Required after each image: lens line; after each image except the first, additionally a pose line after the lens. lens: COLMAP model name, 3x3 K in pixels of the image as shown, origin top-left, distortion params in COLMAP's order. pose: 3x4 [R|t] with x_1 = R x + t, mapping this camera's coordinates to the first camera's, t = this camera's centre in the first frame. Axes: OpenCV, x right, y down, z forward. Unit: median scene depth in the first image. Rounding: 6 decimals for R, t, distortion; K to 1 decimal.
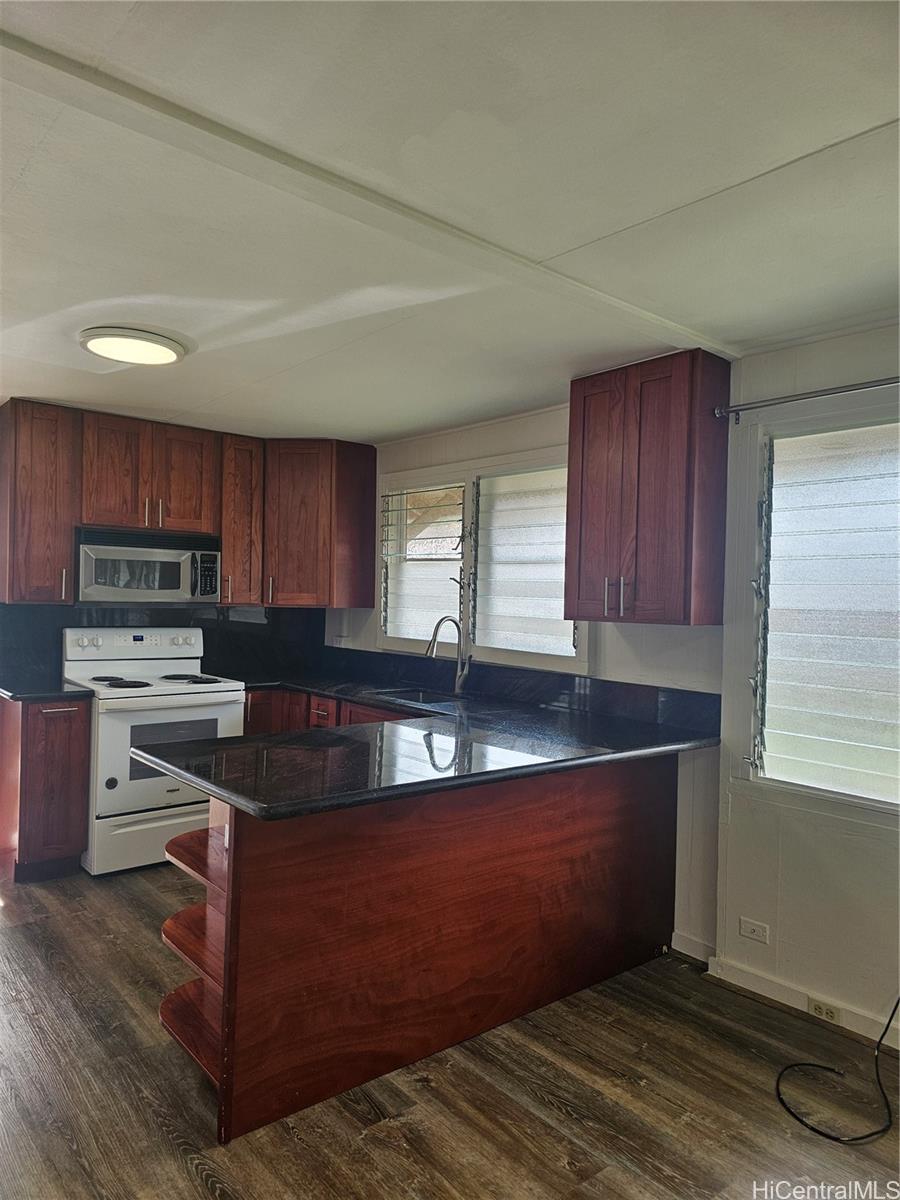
lens RADIAL K [[808.8, 0, 450.0], [0, 808.8, 600.0], [0, 0, 1]] dist [0.016703, -0.001570]
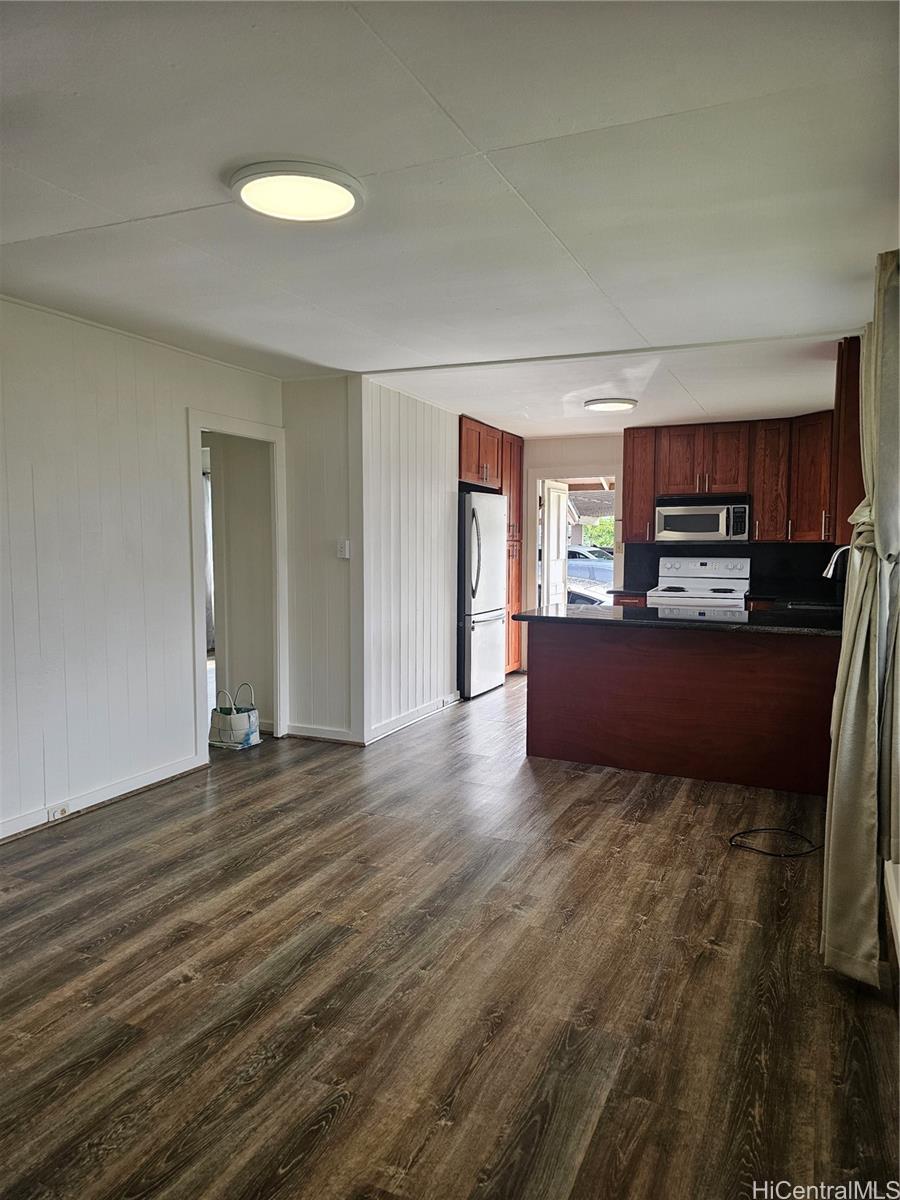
lens RADIAL K [[803.3, 0, 450.0], [0, 803.3, 600.0], [0, 0, 1]] dist [0.067117, -0.062709]
pose [[0.429121, 0.042512, -0.902246, 0.883955], [0.012159, 0.998529, 0.052831, 0.030303], [0.903165, -0.033641, 0.427973, -0.120479]]
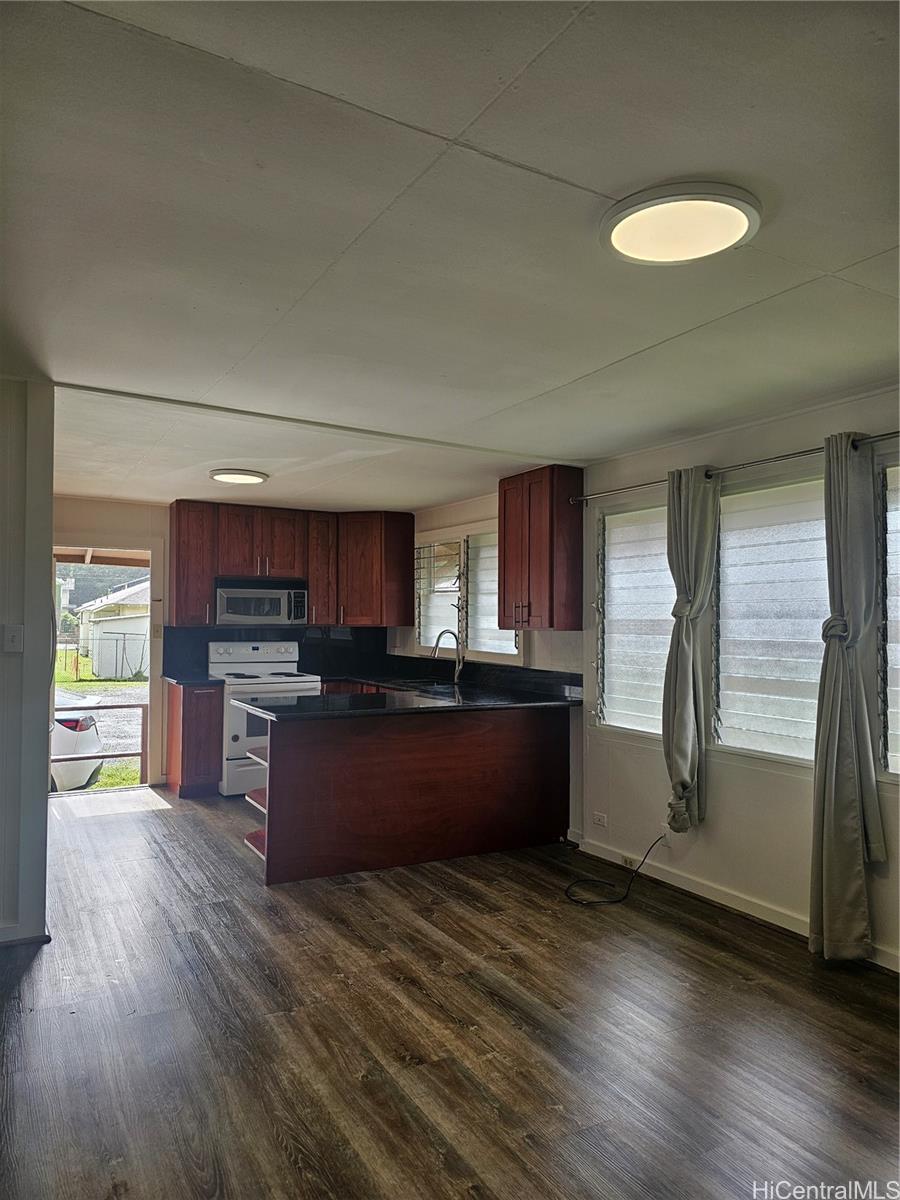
lens RADIAL K [[803.3, 0, 450.0], [0, 803.3, 600.0], [0, 0, 1]] dist [0.067117, -0.062709]
pose [[0.982885, -0.023498, -0.182716, 0.273691], [0.017963, 0.999330, -0.031890, 0.012092], [0.183343, 0.028062, 0.982648, -0.456880]]
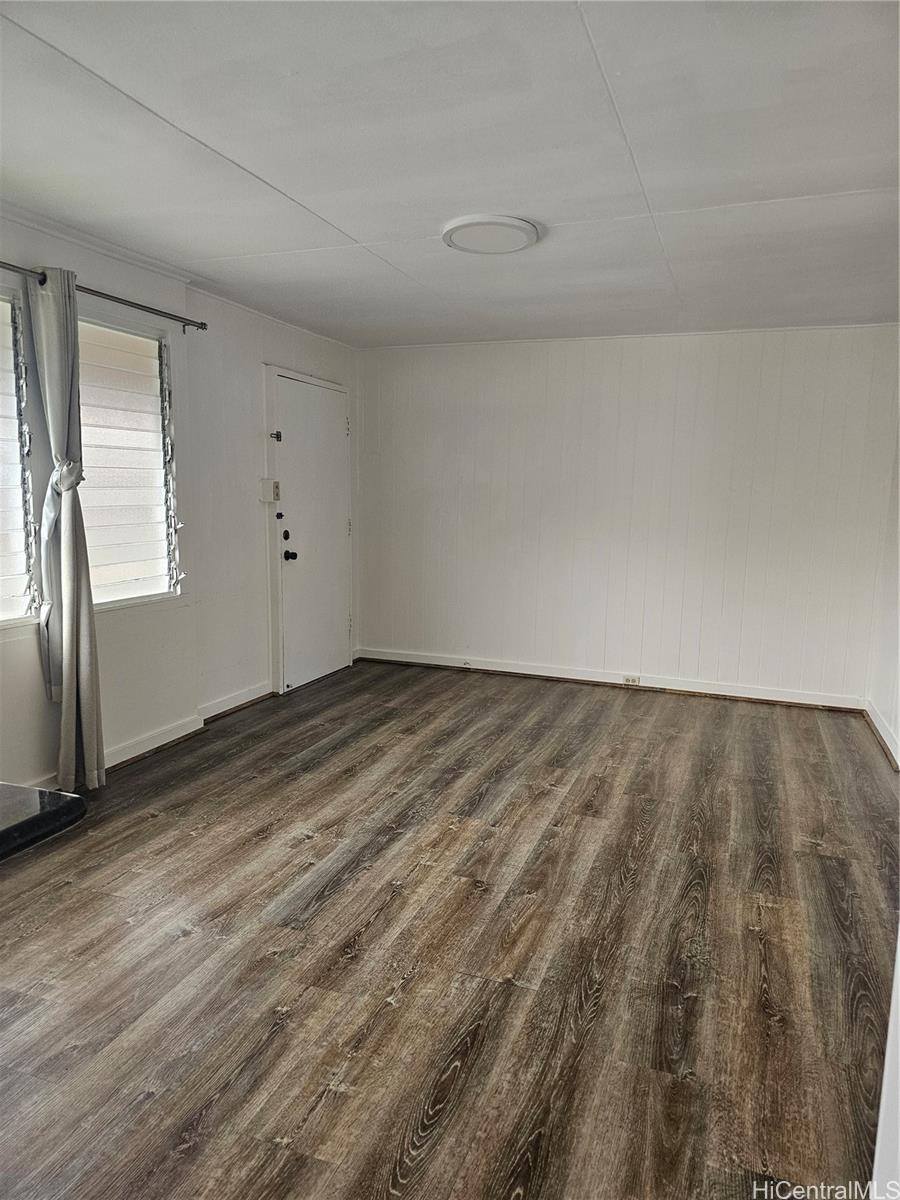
lens RADIAL K [[803.3, 0, 450.0], [0, 803.3, 600.0], [0, 0, 1]] dist [0.067117, -0.062709]
pose [[-0.494529, -0.155785, 0.855086, -0.379359], [-0.037511, 0.986715, 0.158072, 0.002316], [-0.868351, 0.046096, -0.493803, 0.469355]]
